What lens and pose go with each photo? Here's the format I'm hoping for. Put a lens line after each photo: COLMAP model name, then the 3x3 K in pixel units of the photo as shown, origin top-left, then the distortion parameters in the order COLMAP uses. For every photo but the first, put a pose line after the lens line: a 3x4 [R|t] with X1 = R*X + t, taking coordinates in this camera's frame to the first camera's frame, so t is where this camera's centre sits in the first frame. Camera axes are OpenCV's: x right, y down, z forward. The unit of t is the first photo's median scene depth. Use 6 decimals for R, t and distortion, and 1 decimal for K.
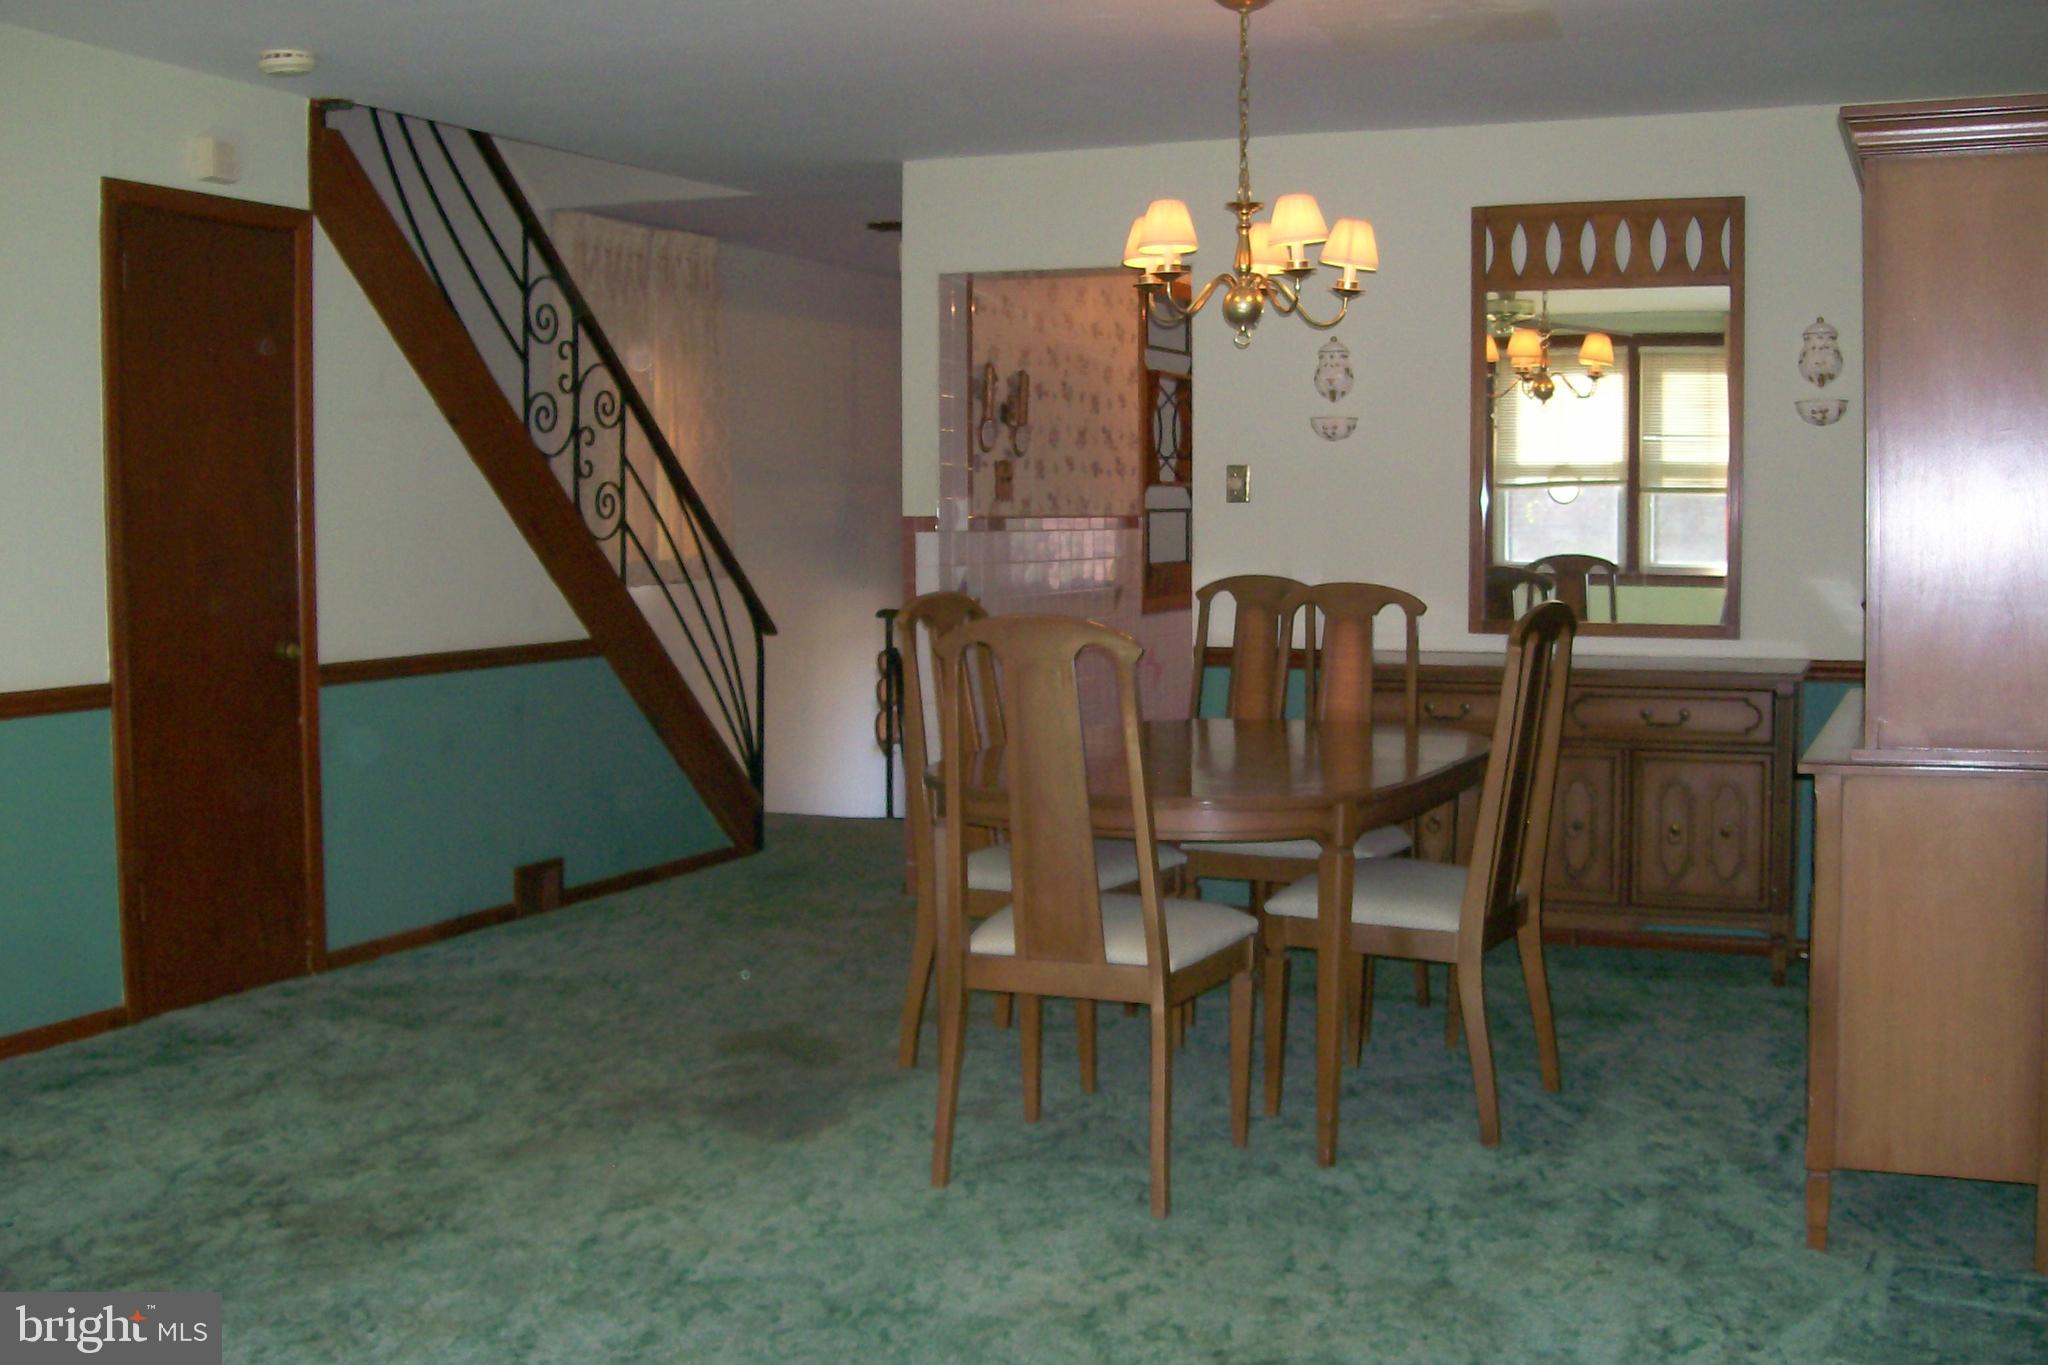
lens RADIAL K [[2218.6, 0, 1059.9], [0, 2218.6, 655.4], [0, 0, 1]] dist [-0.179023, 0.149418]
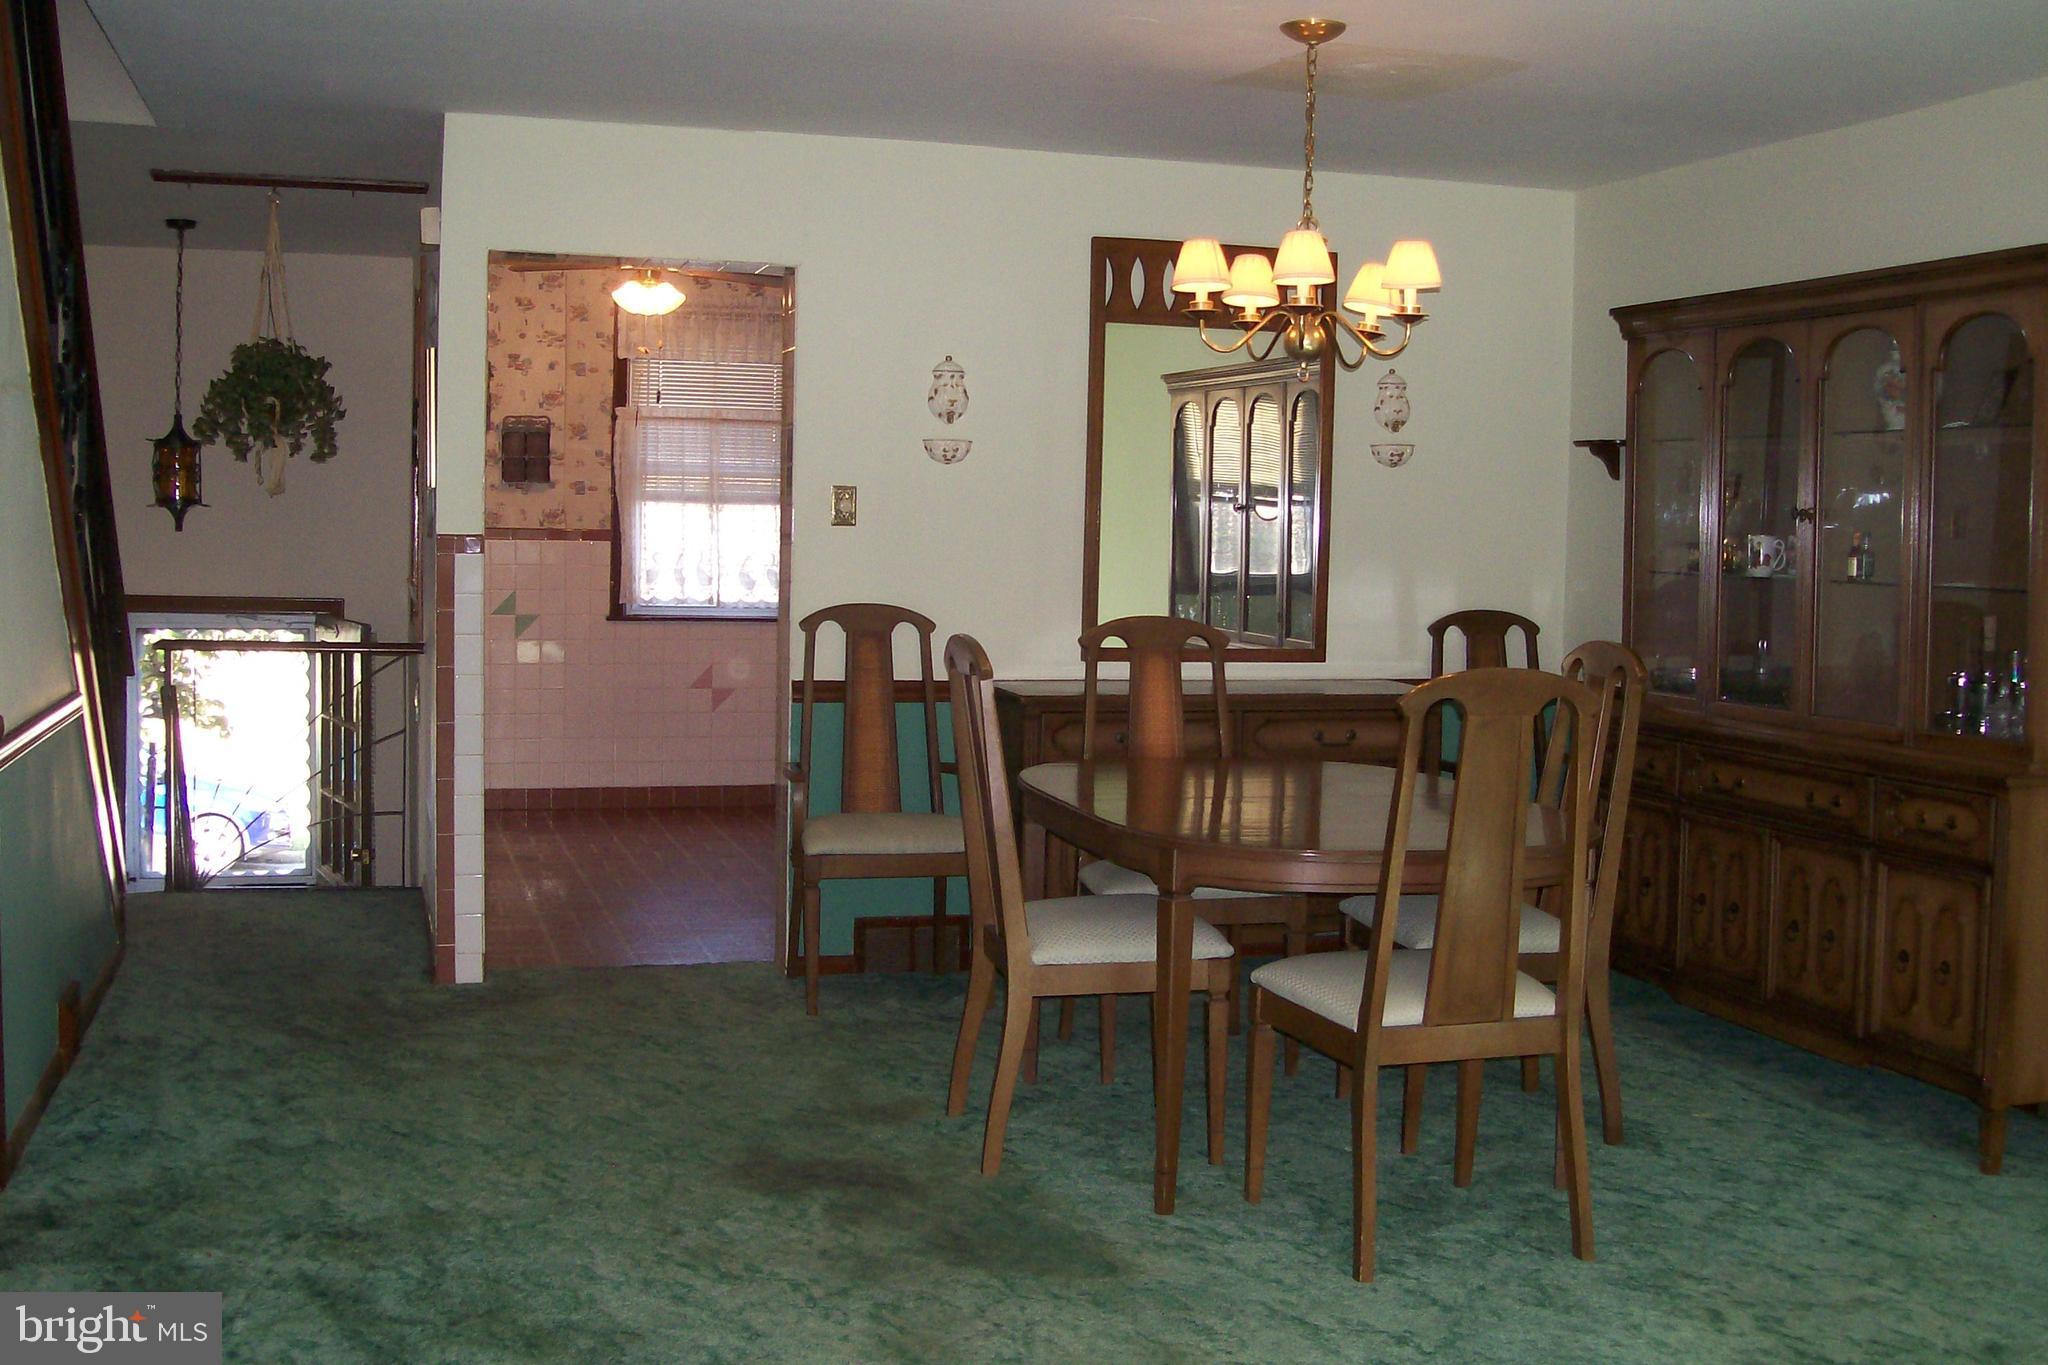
lens RADIAL K [[2218.6, 0, 1059.9], [0, 2218.6, 655.4], [0, 0, 1]] dist [-0.179023, 0.149418]
pose [[0.765892, -0.019730, 0.642667, -0.712552], [0.018145, 0.999794, 0.009070, -0.033468], [-0.642714, 0.004715, 0.766092, 0.355079]]
